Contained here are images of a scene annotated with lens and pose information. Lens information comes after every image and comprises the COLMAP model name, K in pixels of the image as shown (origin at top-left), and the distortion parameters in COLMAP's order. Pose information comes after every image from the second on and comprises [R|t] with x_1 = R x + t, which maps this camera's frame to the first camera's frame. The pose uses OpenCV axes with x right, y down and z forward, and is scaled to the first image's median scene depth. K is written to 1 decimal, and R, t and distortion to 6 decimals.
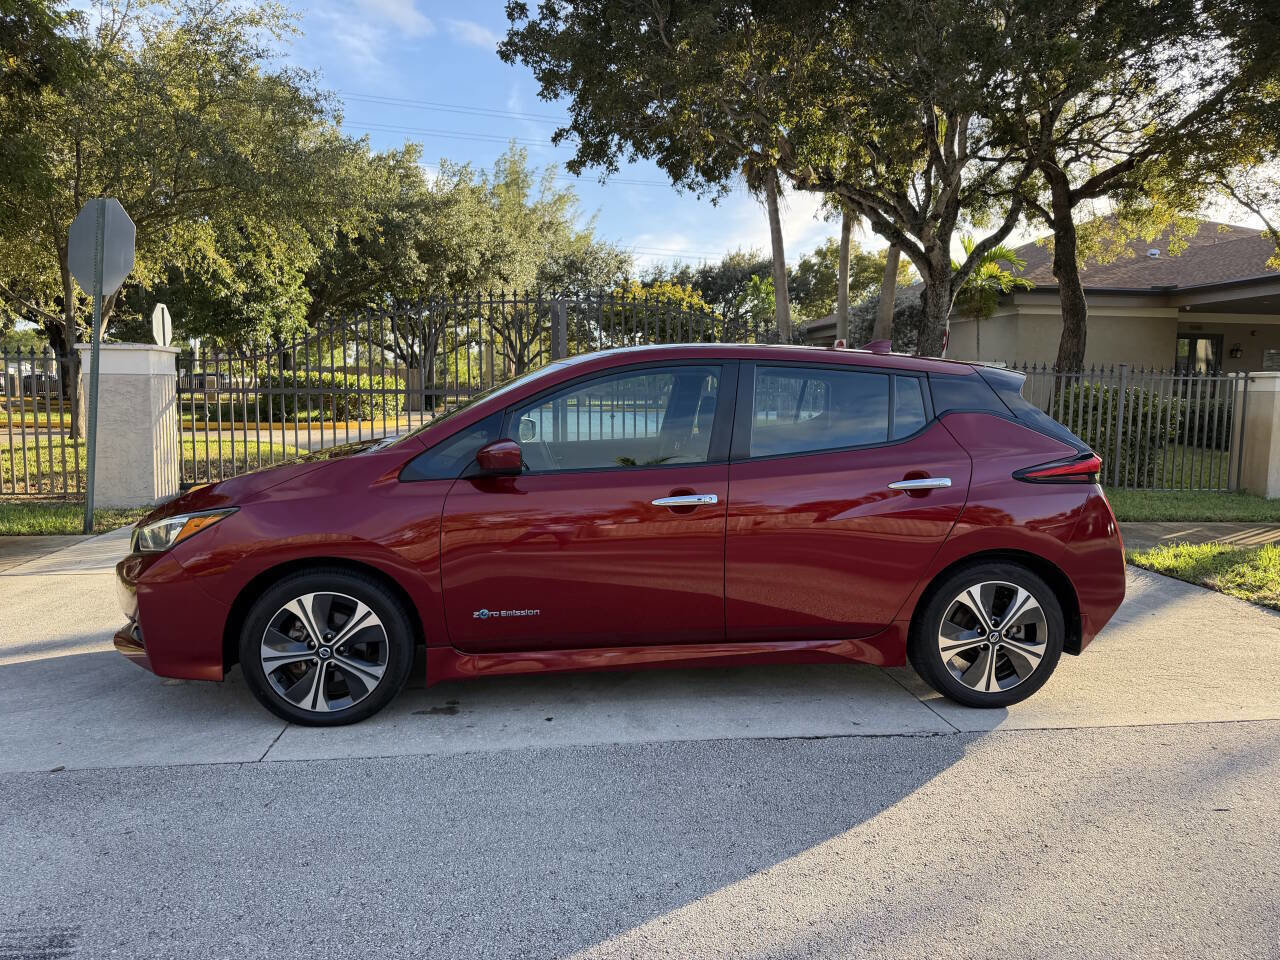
lens RADIAL K [[909.6, 0, 642.9], [0, 909.6, 483.2], [0, 0, 1]] dist [0.026592, -0.033095]
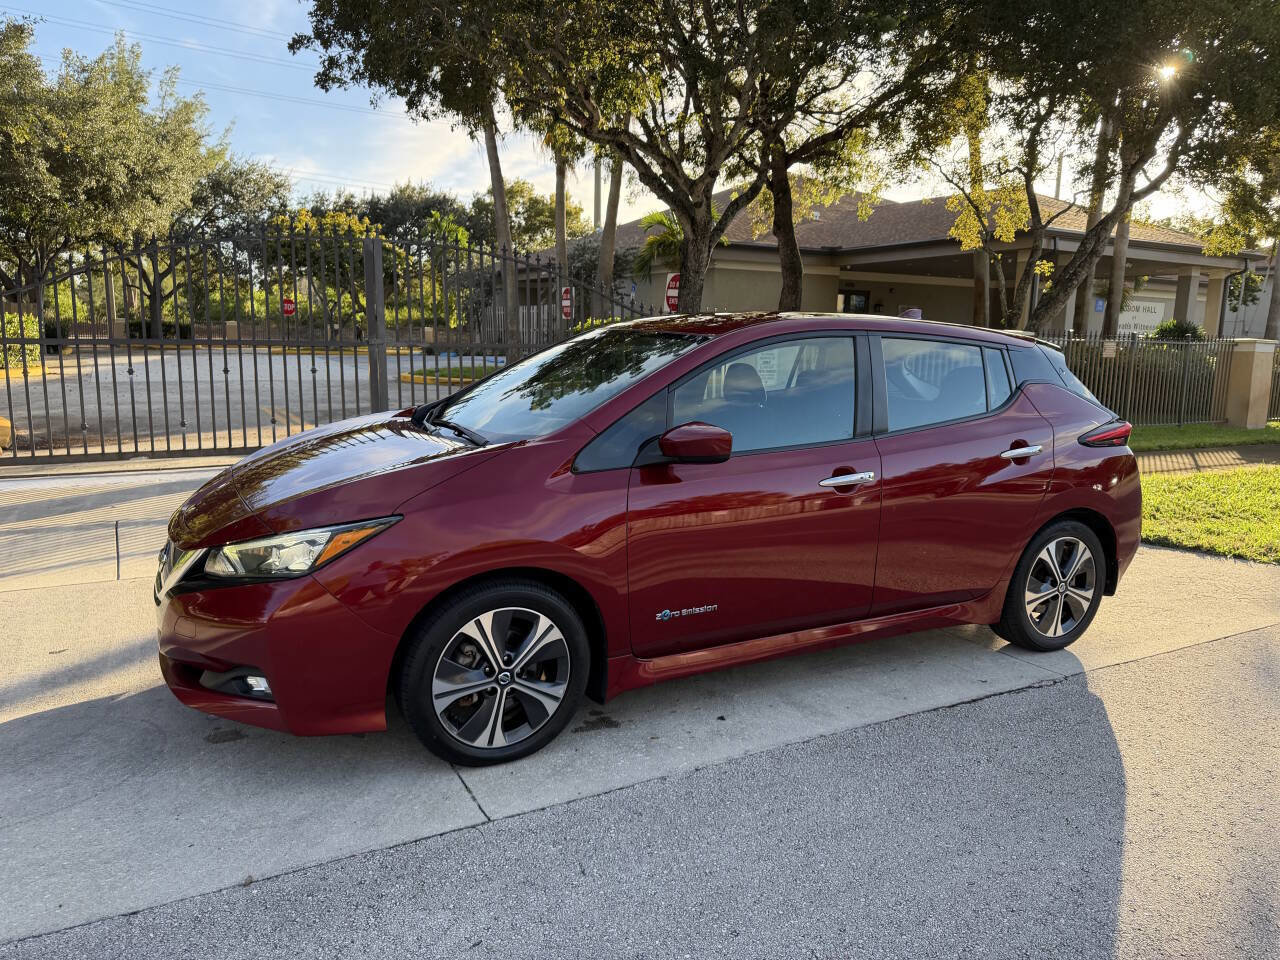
lens RADIAL K [[909.6, 0, 639.3], [0, 909.6, 484.6], [0, 0, 1]] dist [0.026592, -0.033095]
pose [[0.930051, -0.049038, 0.364144, -0.484457], [0.025249, 0.997241, 0.069807, -0.045320], [-0.366563, -0.055730, 0.928723, 0.163618]]
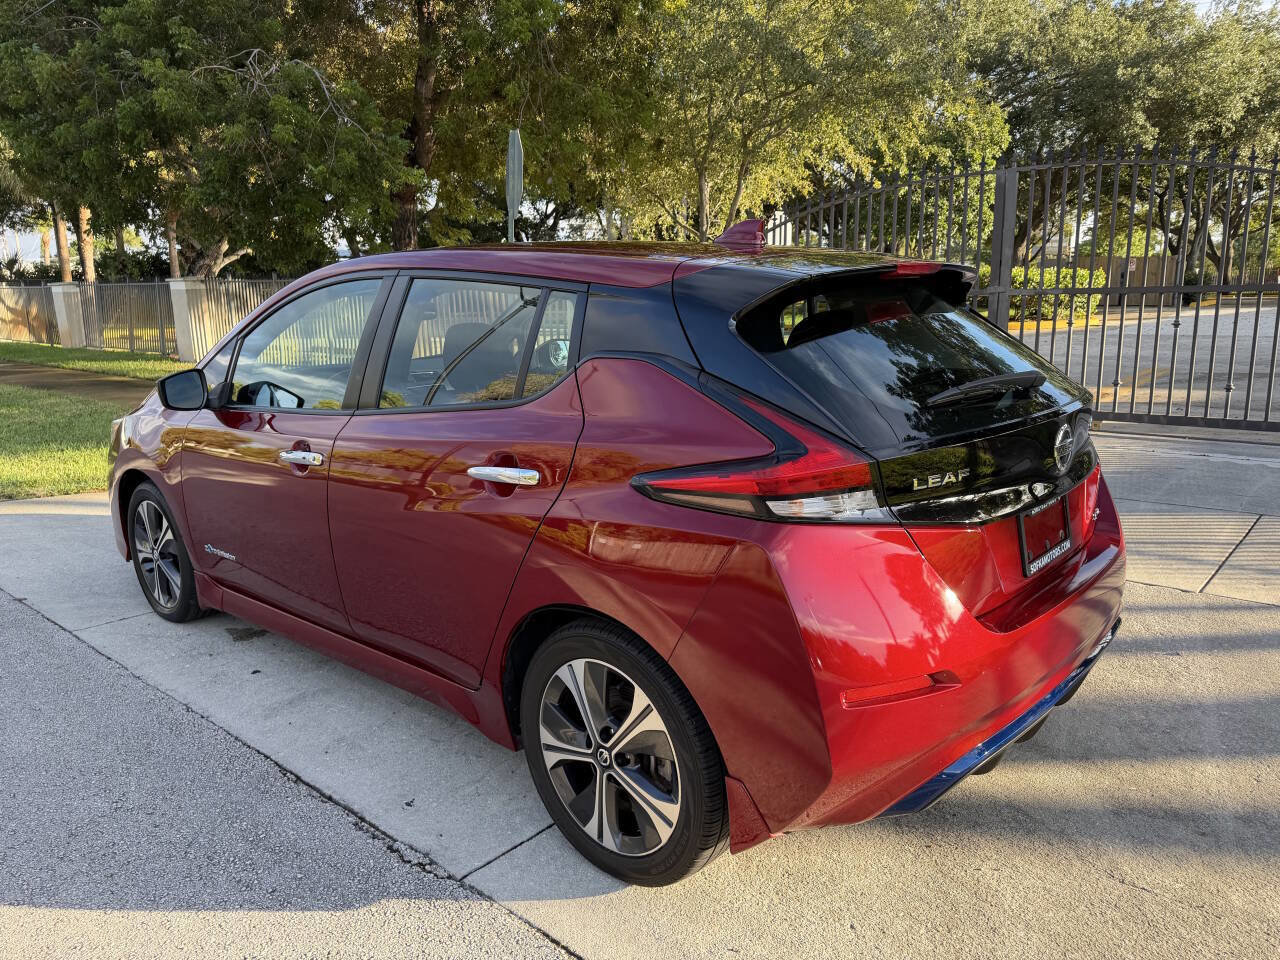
lens RADIAL K [[909.6, 0, 637.1], [0, 909.6, 483.0], [0, 0, 1]] dist [0.026592, -0.033095]
pose [[0.661794, 0.134833, -0.737461, 0.783327], [-0.050558, 0.989481, 0.135541, -0.076438], [0.747979, -0.052416, 0.661650, 0.643755]]
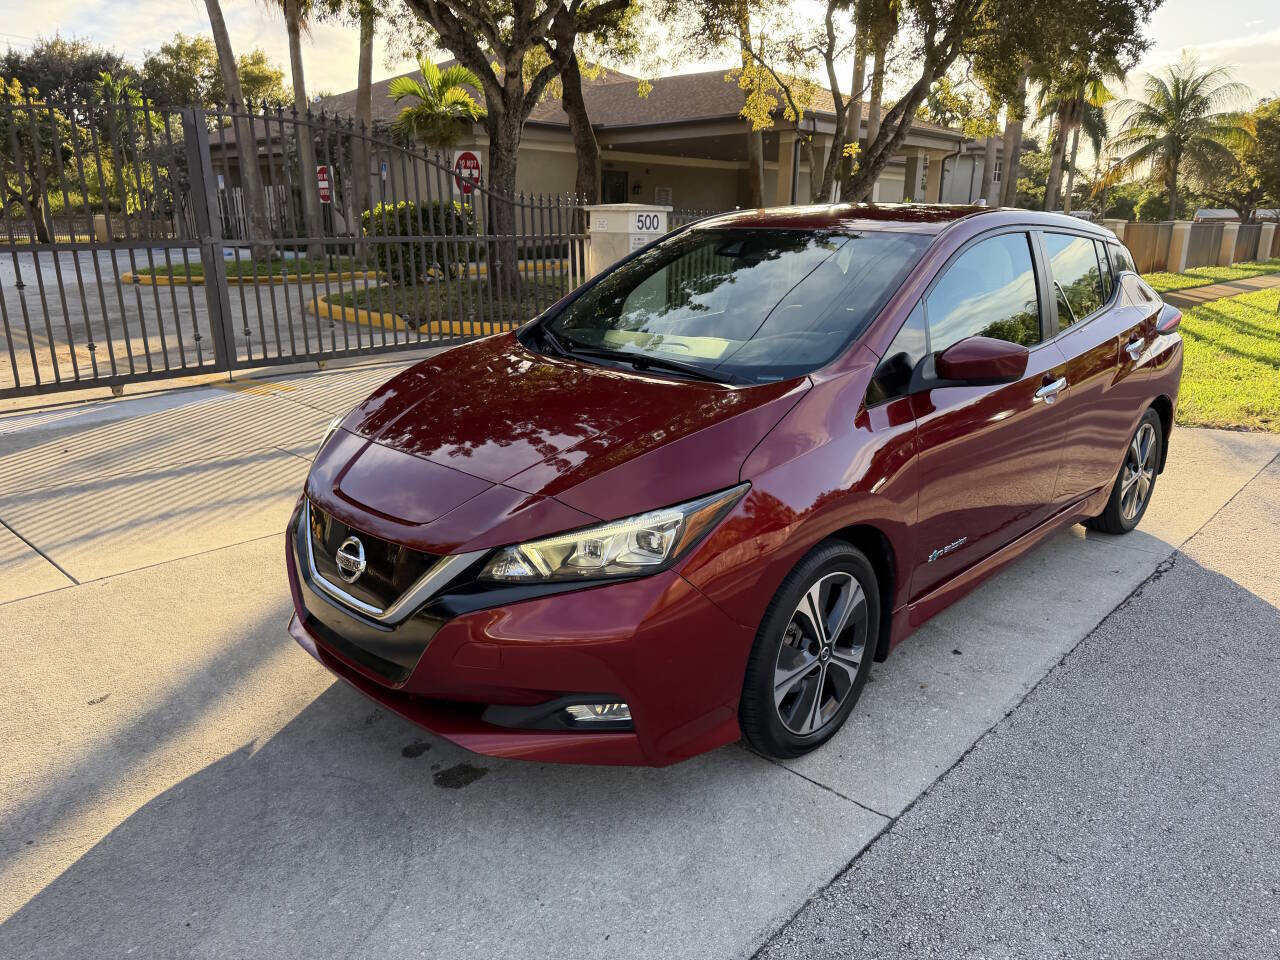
lens RADIAL K [[909.6, 0, 652.1], [0, 909.6, 485.6], [0, 0, 1]] dist [0.026592, -0.033095]
pose [[0.767005, -0.183416, 0.614868, -0.800620], [0.068124, 0.976135, 0.206202, -0.095237], [-0.638015, -0.116271, 0.761195, 0.502612]]
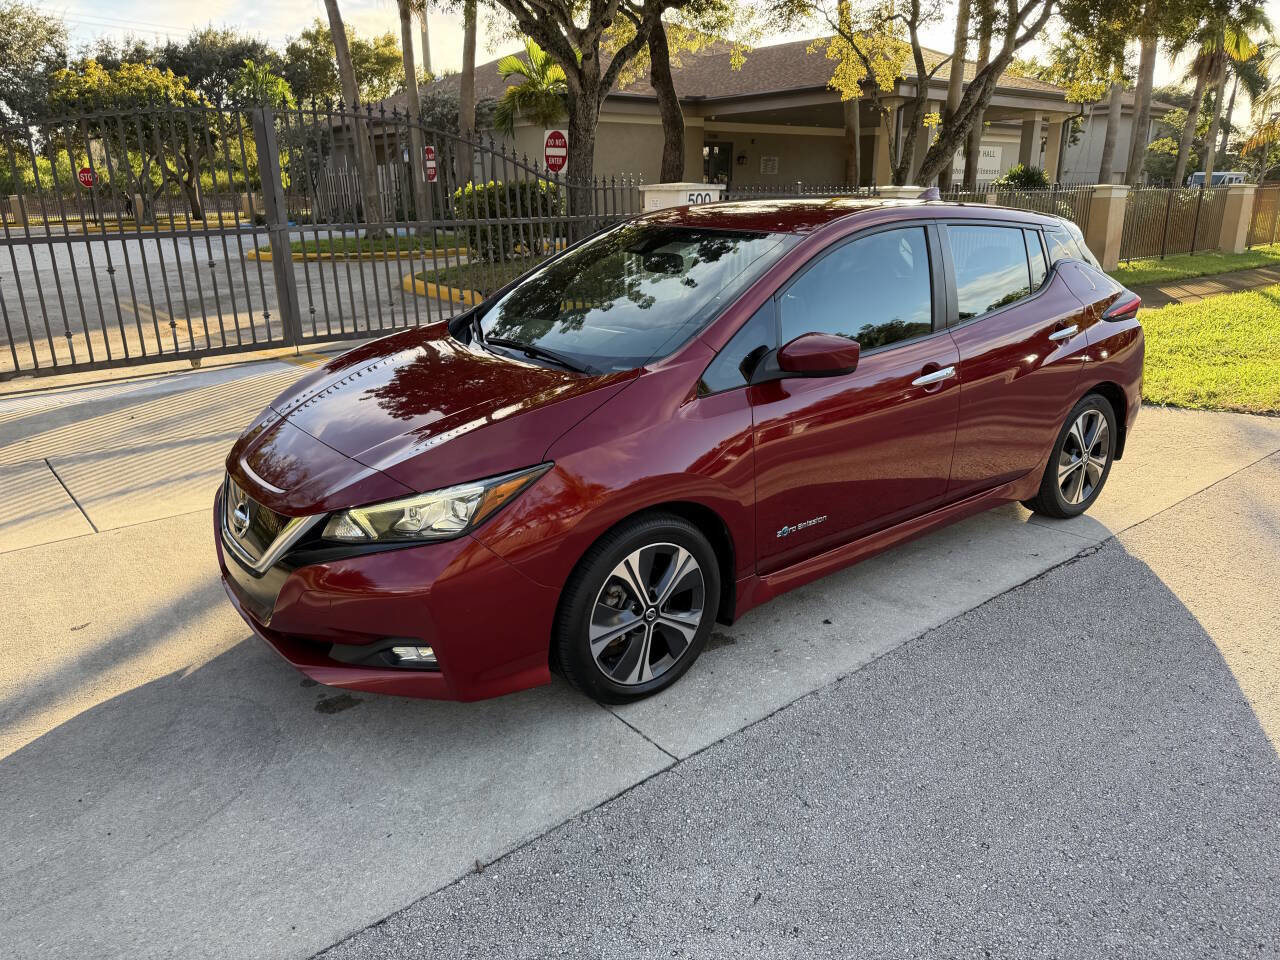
lens RADIAL K [[909.6, 0, 651.3], [0, 909.6, 475.0], [0, 0, 1]] dist [0.026592, -0.033095]
pose [[0.846267, -0.176357, 0.502722, -0.672618], [0.073423, 0.973225, 0.217813, -0.104515], [-0.527675, -0.147417, 0.836557, 0.305662]]
